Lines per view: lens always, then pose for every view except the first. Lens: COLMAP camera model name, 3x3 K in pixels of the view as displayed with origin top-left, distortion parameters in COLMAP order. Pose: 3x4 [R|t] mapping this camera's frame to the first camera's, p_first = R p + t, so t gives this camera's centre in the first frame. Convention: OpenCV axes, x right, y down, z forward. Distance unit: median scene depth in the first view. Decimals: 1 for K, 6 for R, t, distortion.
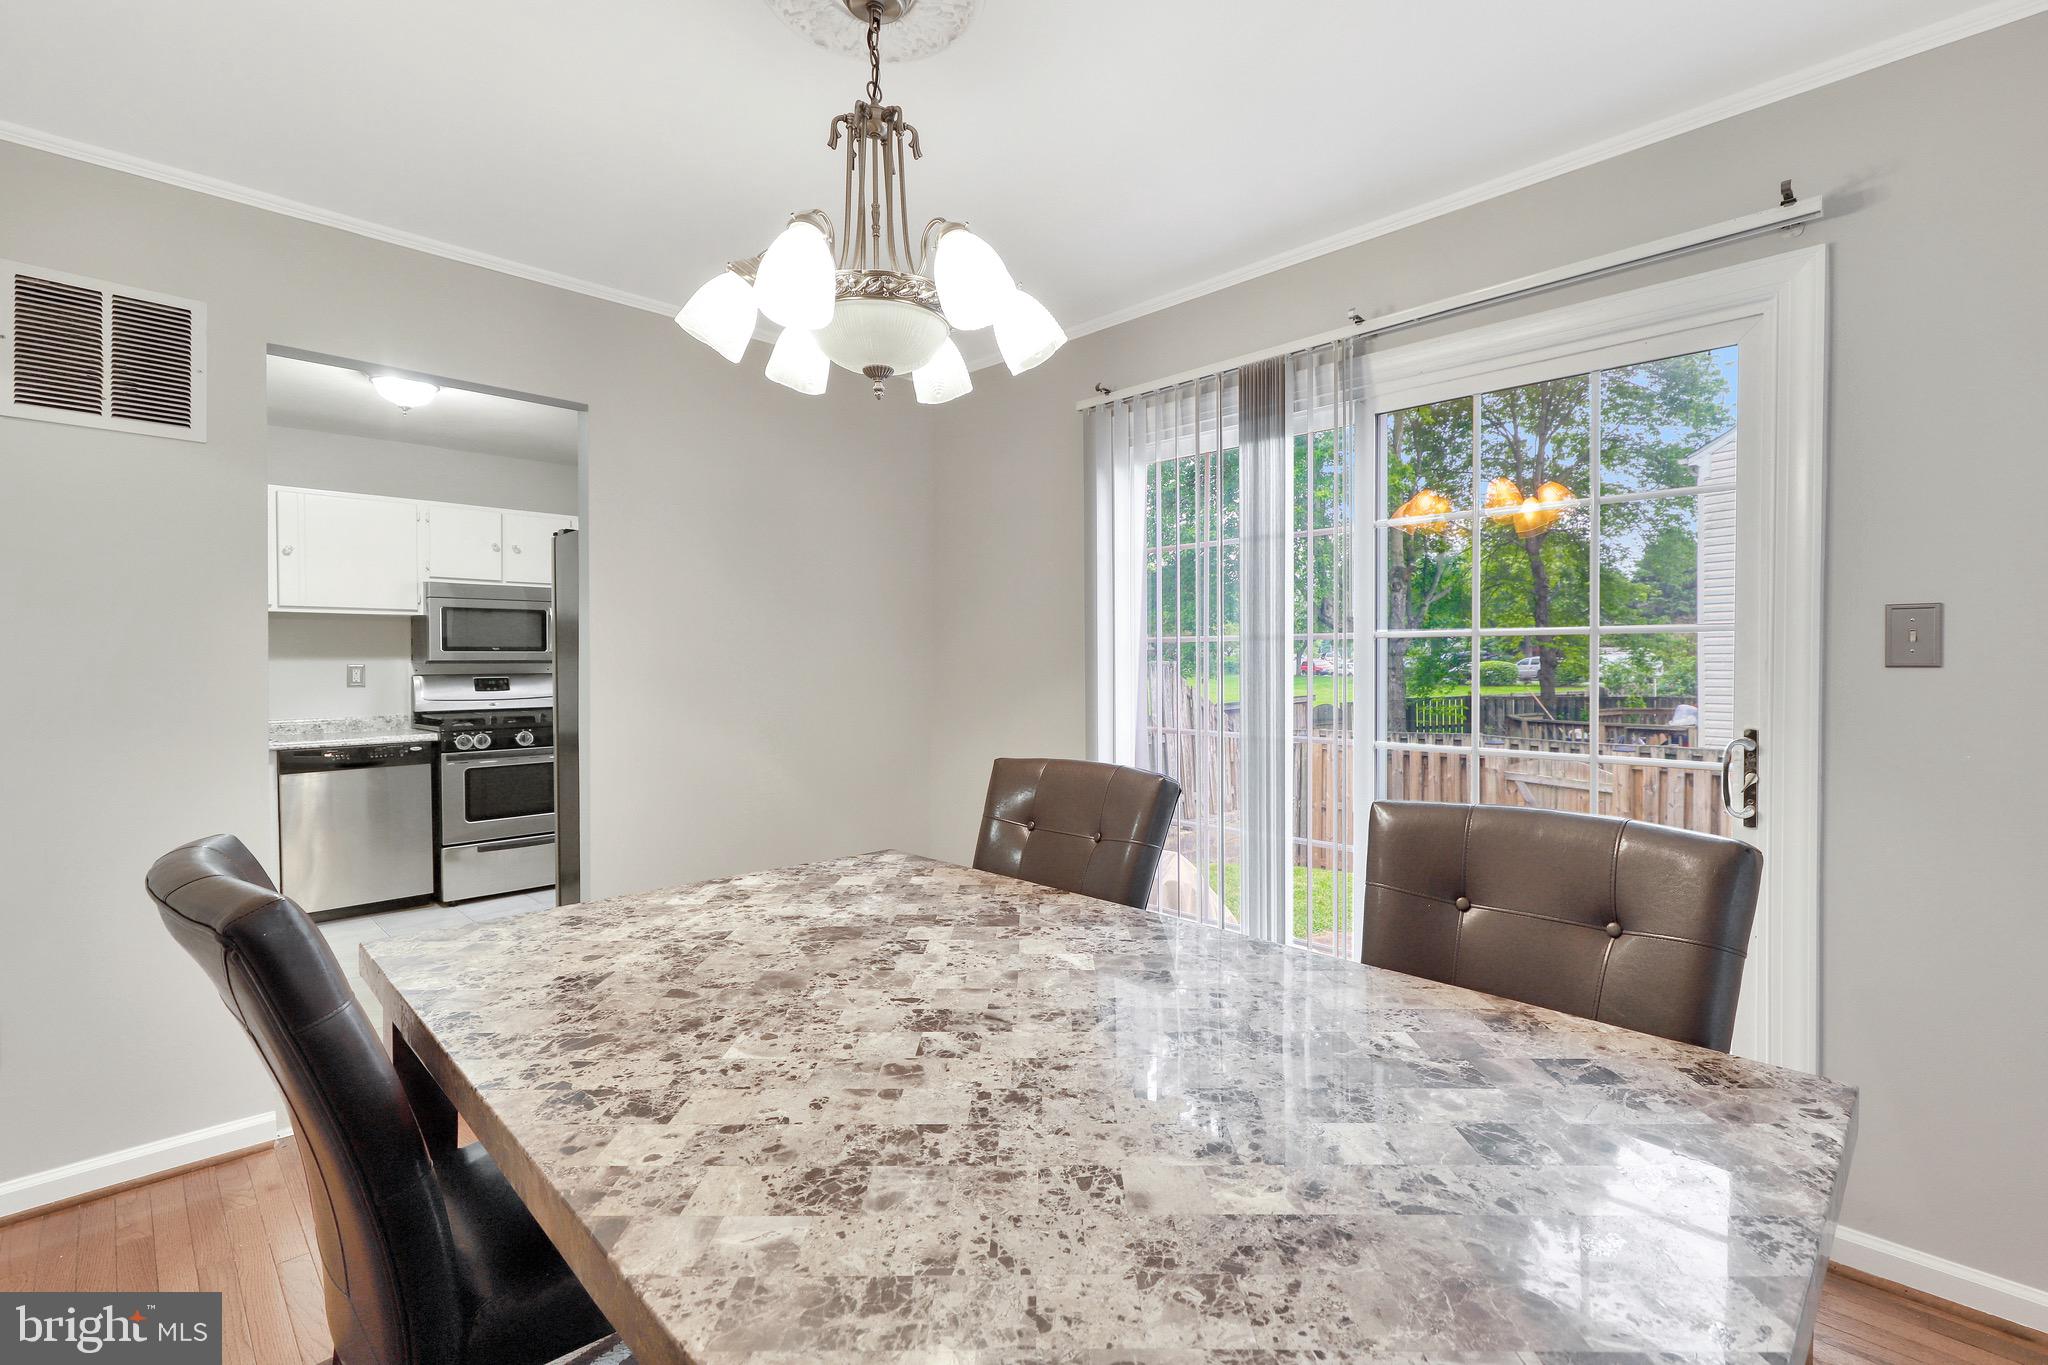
lens RADIAL K [[931.7, 0, 1023.5], [0, 931.7, 677.5], [0, 0, 1]] dist [0.002305, -0.000651]
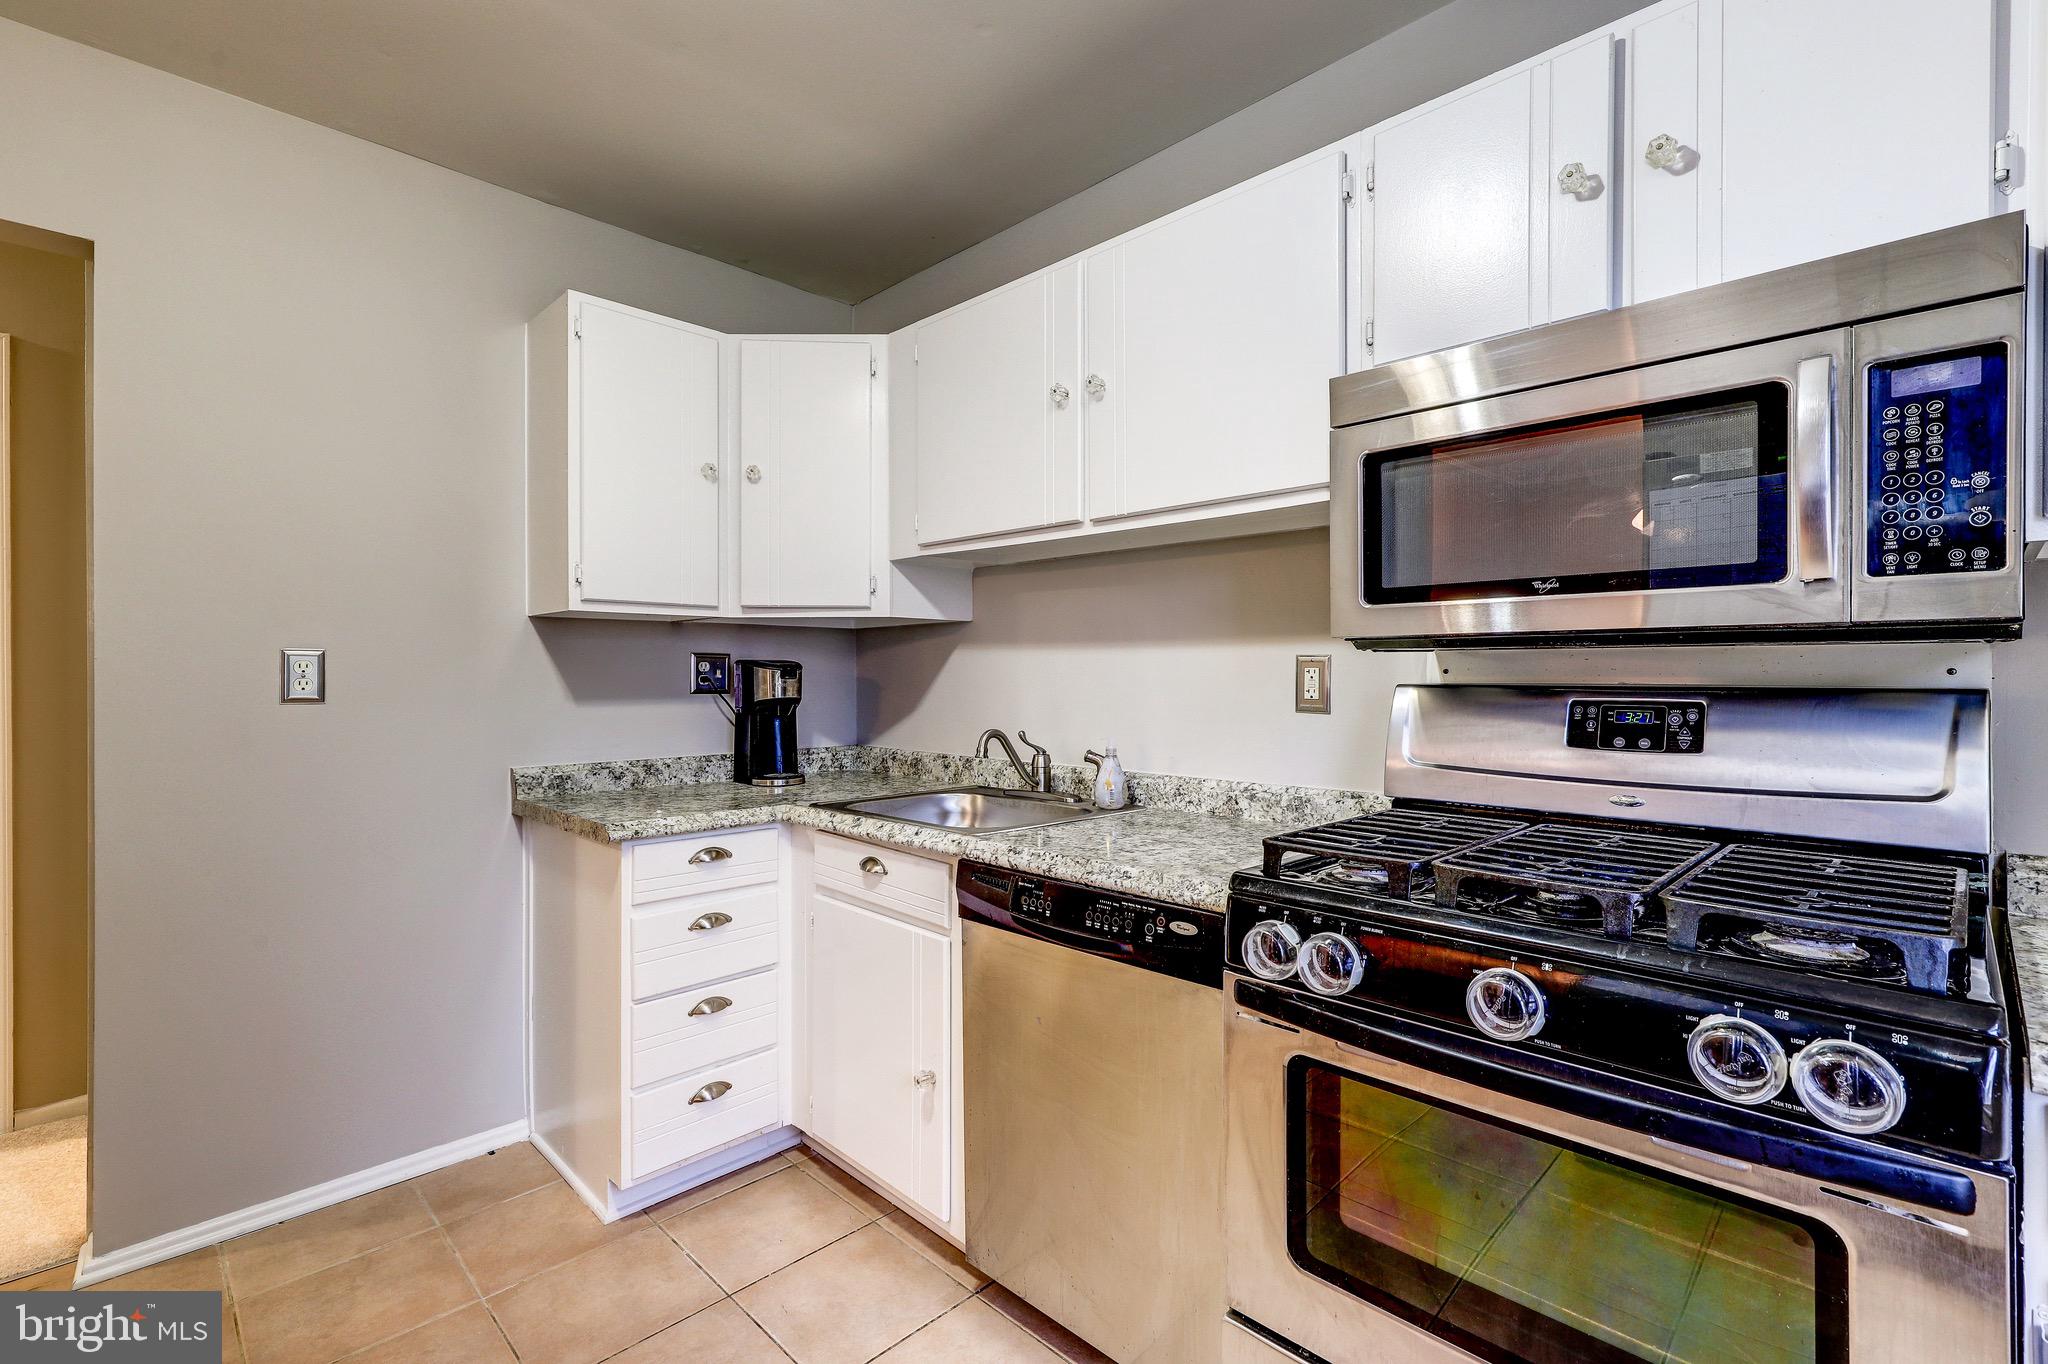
lens RADIAL K [[931.7, 0, 1035.2], [0, 931.7, 673.7], [0, 0, 1]] dist [0.002305, -0.000651]
pose [[0.011226, 0.009232, -0.999894, -0.311576], [-0.019811, 0.999763, 0.009008, -0.006844], [0.999741, 0.019708, 0.011406, 0.841741]]
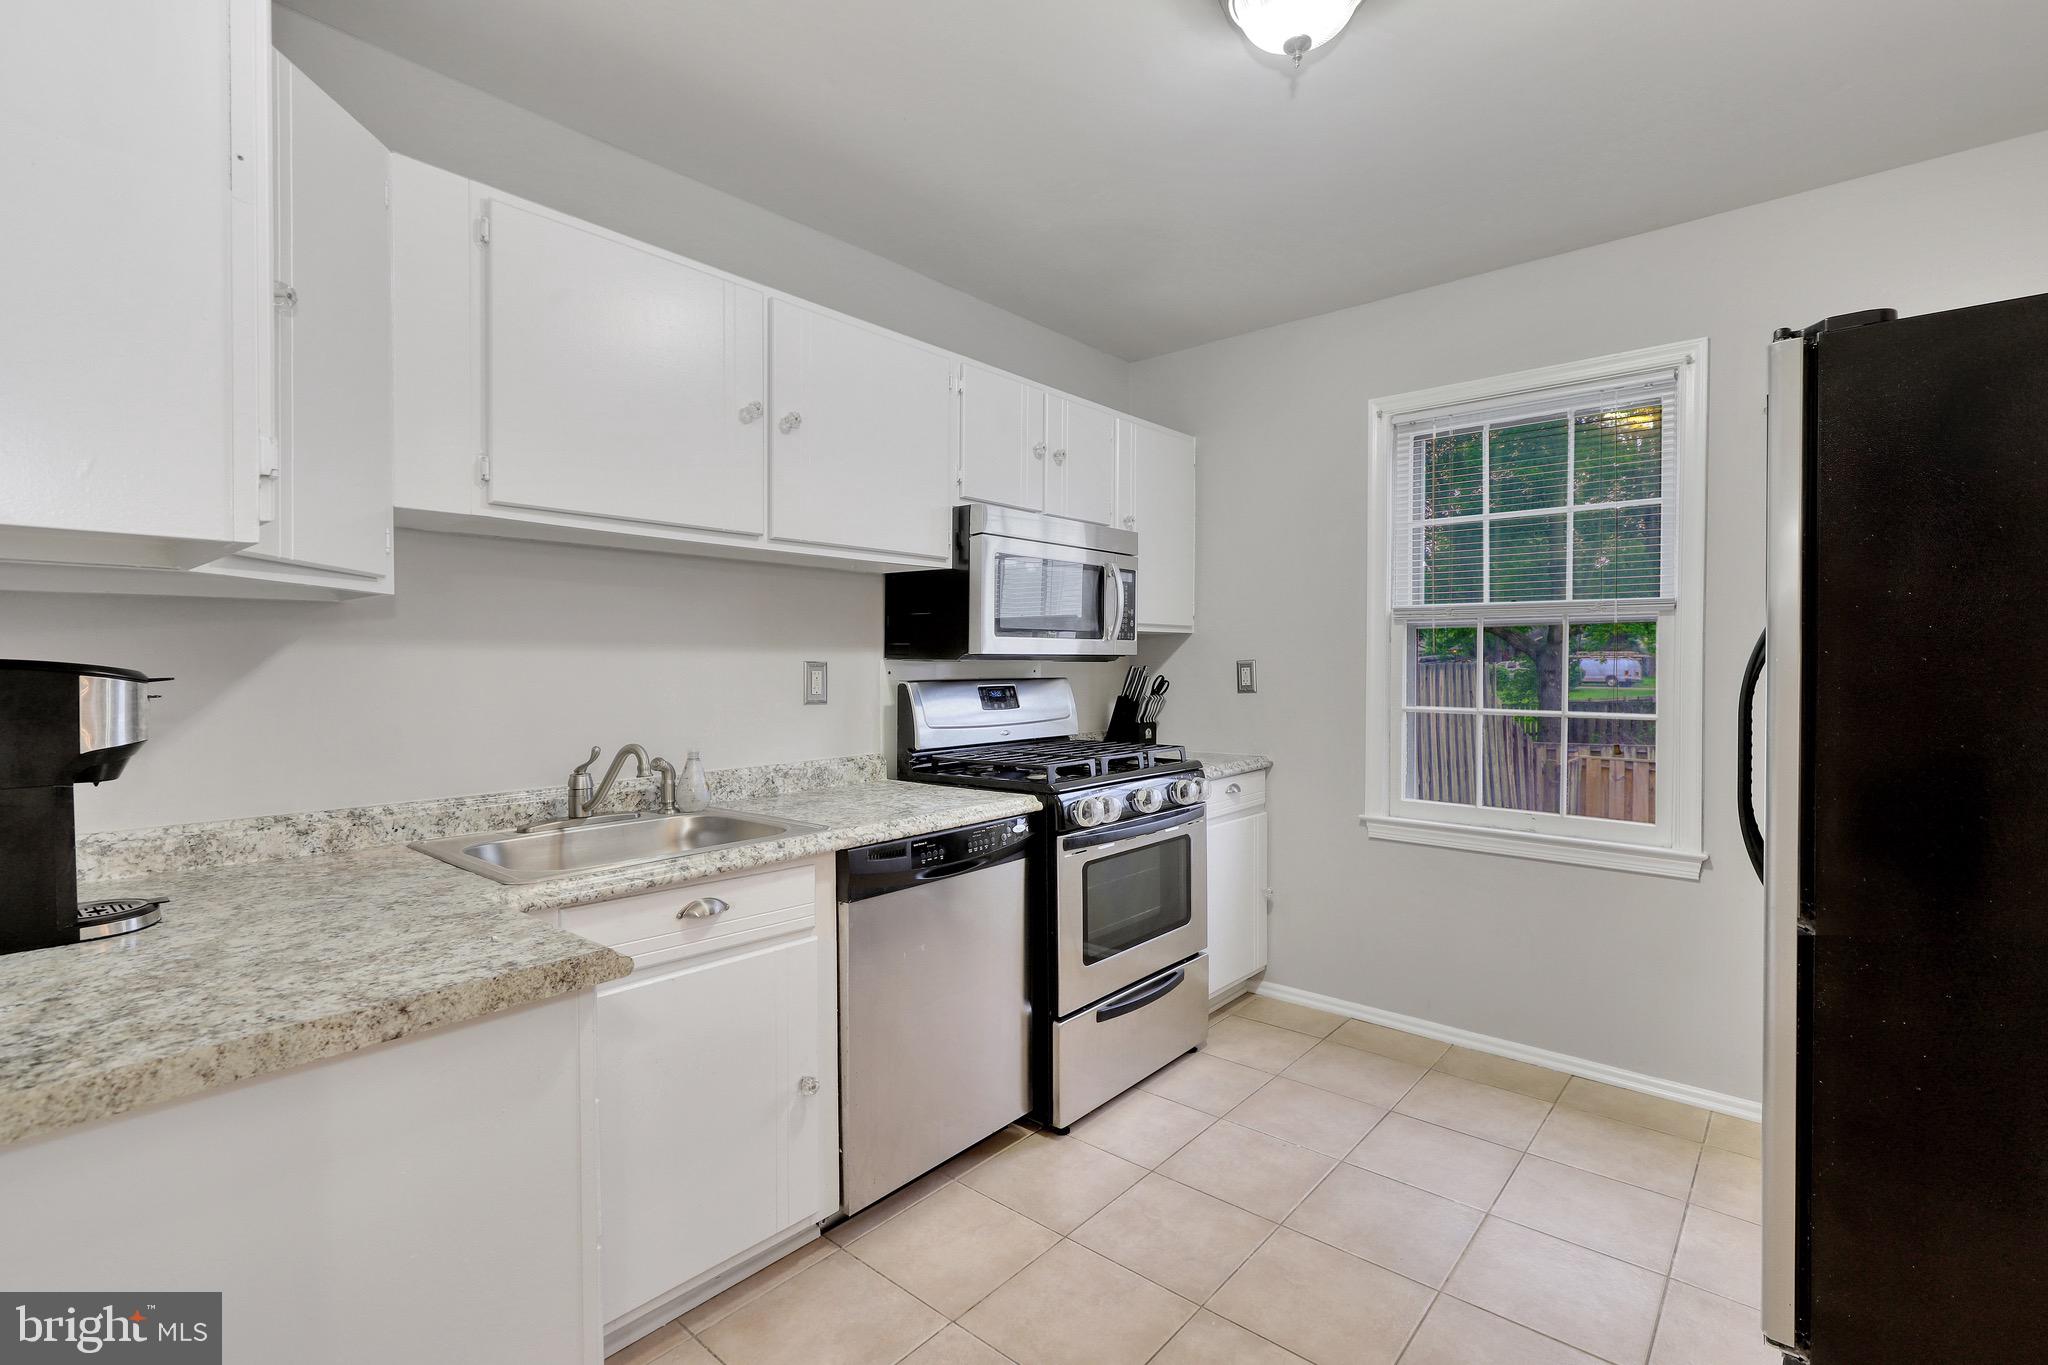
lens RADIAL K [[931.7, 0, 1029.9], [0, 931.7, 677.1], [0, 0, 1]] dist [0.002305, -0.000651]
pose [[0.996280, 0.002094, 0.086151, -0.612989], [-0.001369, 0.999963, -0.008474, -0.000624], [-0.086166, 0.008324, 0.996246, 0.443796]]
